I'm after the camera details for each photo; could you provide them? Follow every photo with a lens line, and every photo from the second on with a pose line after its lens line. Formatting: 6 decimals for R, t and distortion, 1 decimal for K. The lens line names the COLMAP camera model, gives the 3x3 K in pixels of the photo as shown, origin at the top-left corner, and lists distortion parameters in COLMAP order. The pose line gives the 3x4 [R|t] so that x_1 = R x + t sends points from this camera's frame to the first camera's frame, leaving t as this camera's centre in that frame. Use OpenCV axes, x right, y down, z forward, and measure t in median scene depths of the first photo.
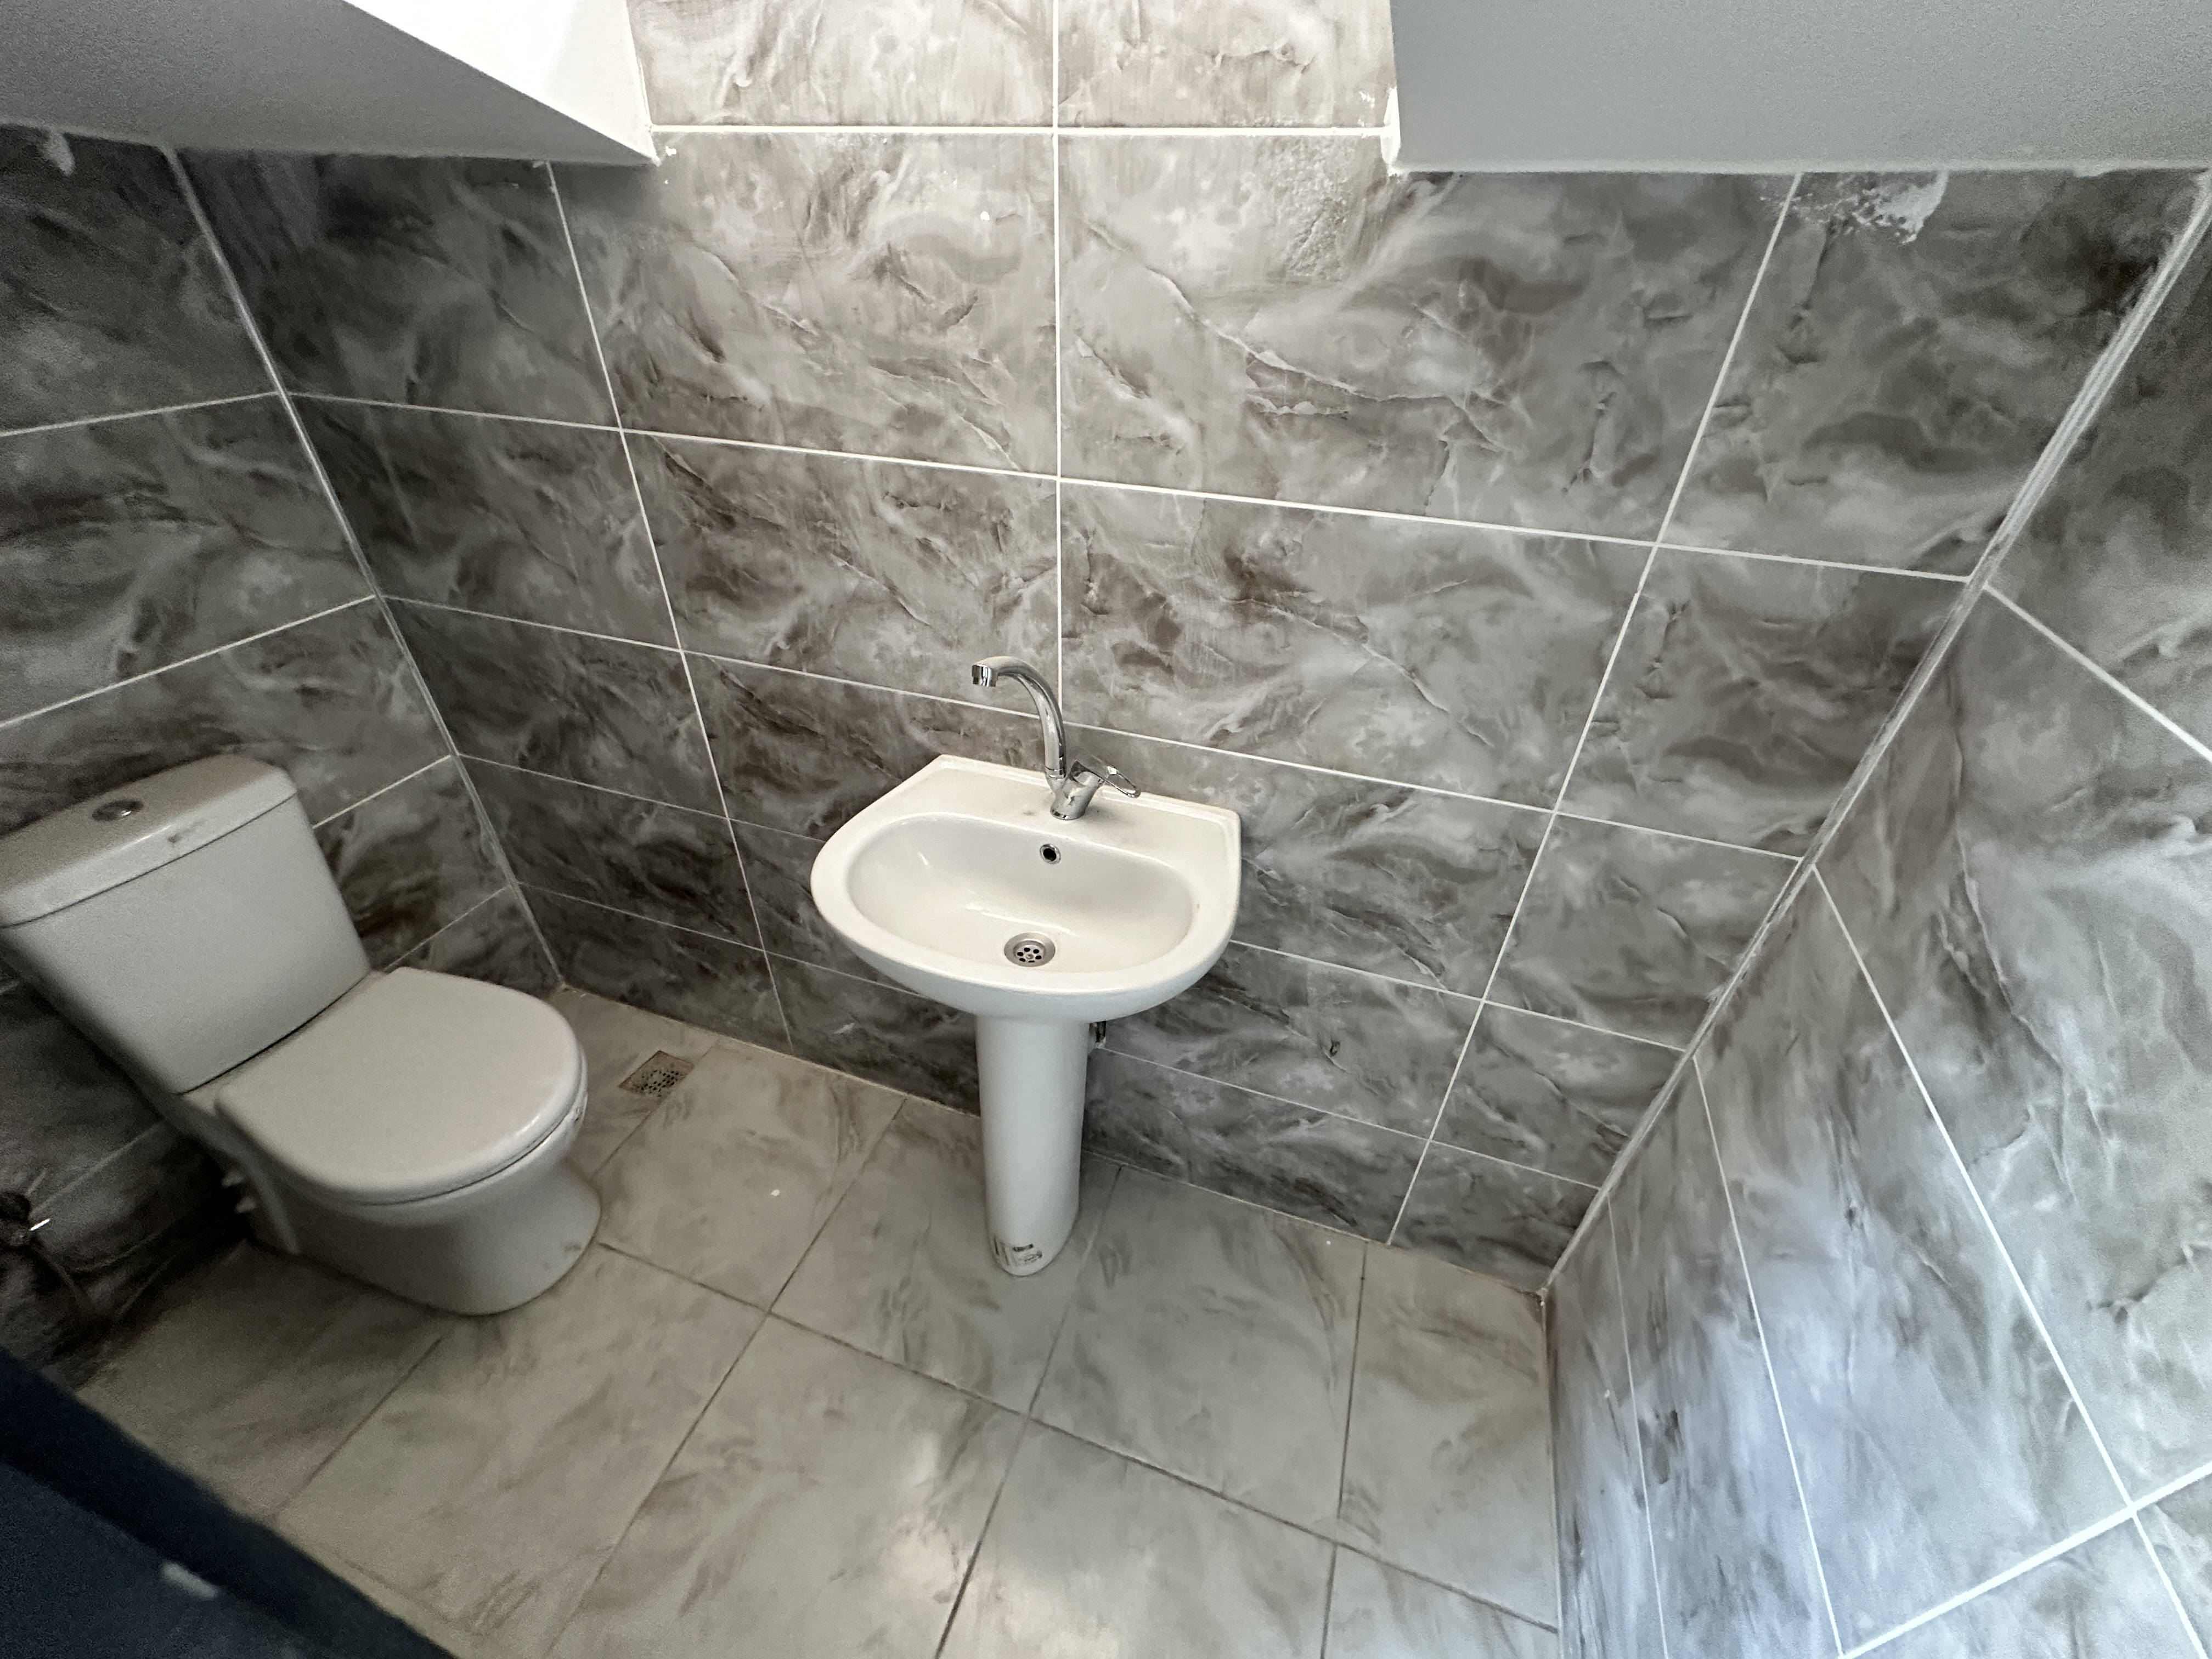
lens RADIAL K [[710.0, 0, 1106.0], [0, 710.0, 829.5], [0, 0, 1]] dist [-0.010292, 0.000043]
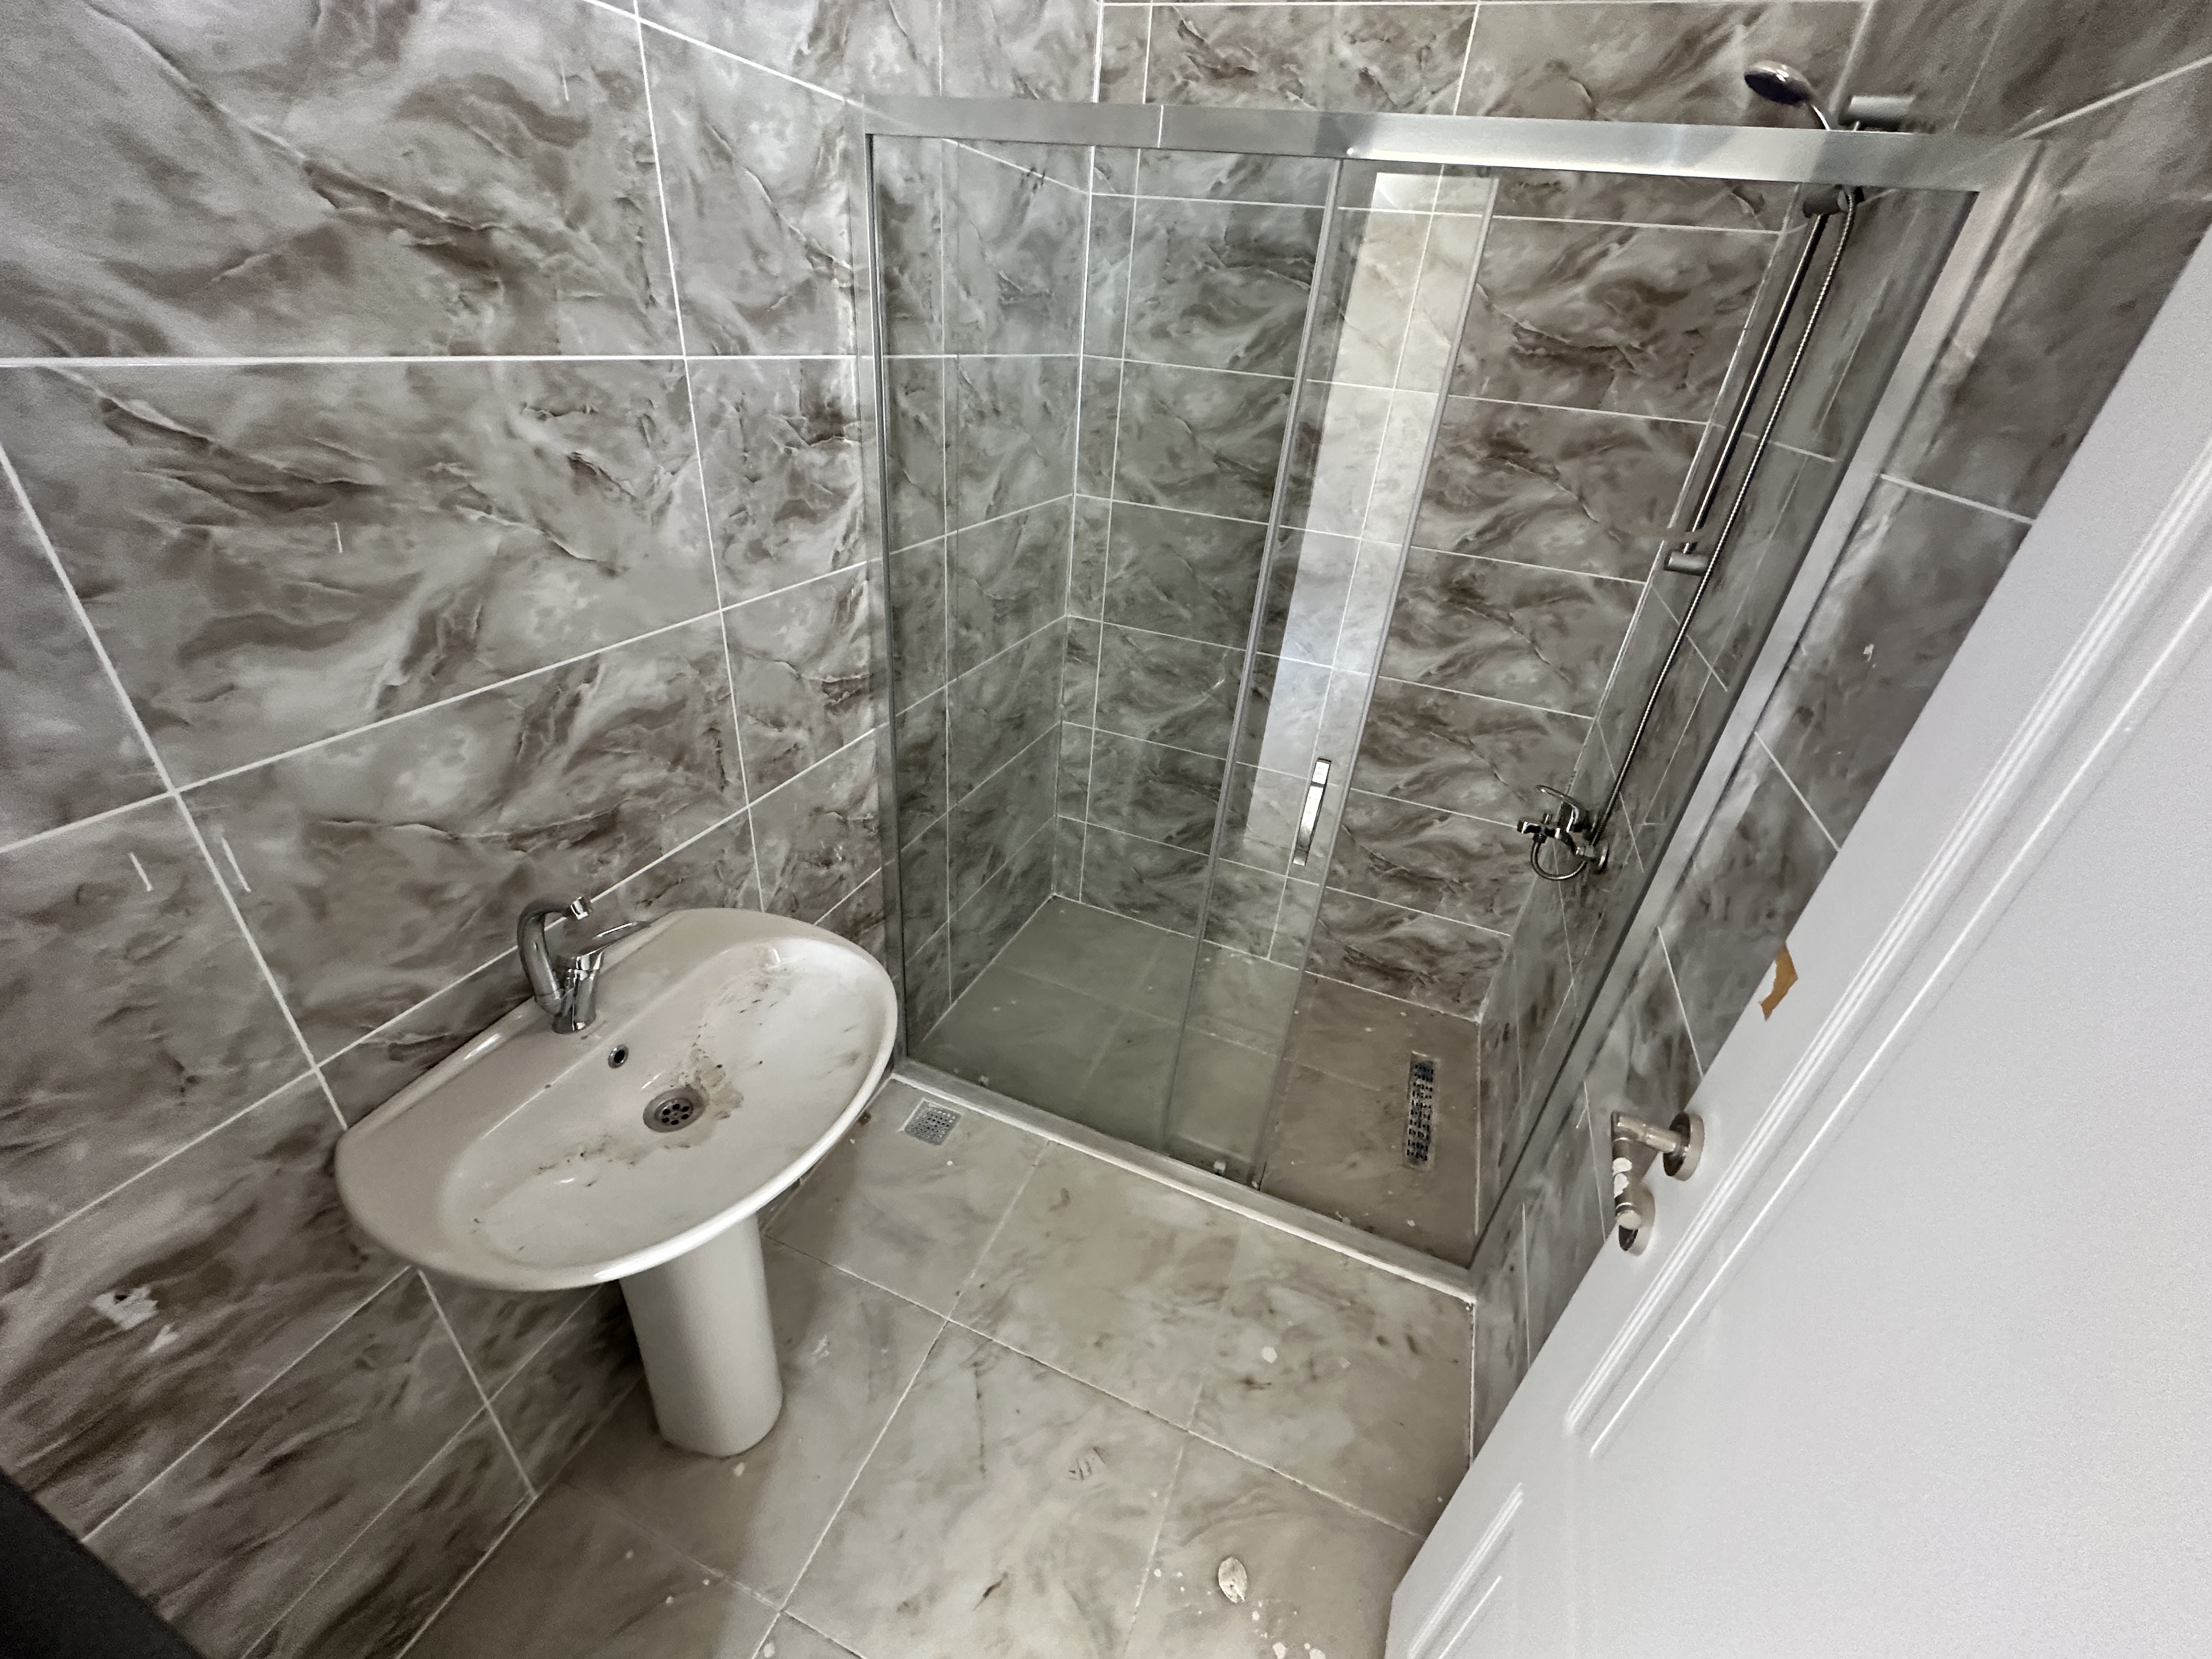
lens RADIAL K [[880.8, 0, 1106.0], [0, 880.8, 829.5], [0, 0, 1]] dist [-0.001163, 0.000265]
pose [[0.070725, -0.560379, 0.825211, -1.276622], [0.447047, 0.757355, 0.475985, -0.283369], [-0.891710, 0.335244, 0.304080, 0.276888]]
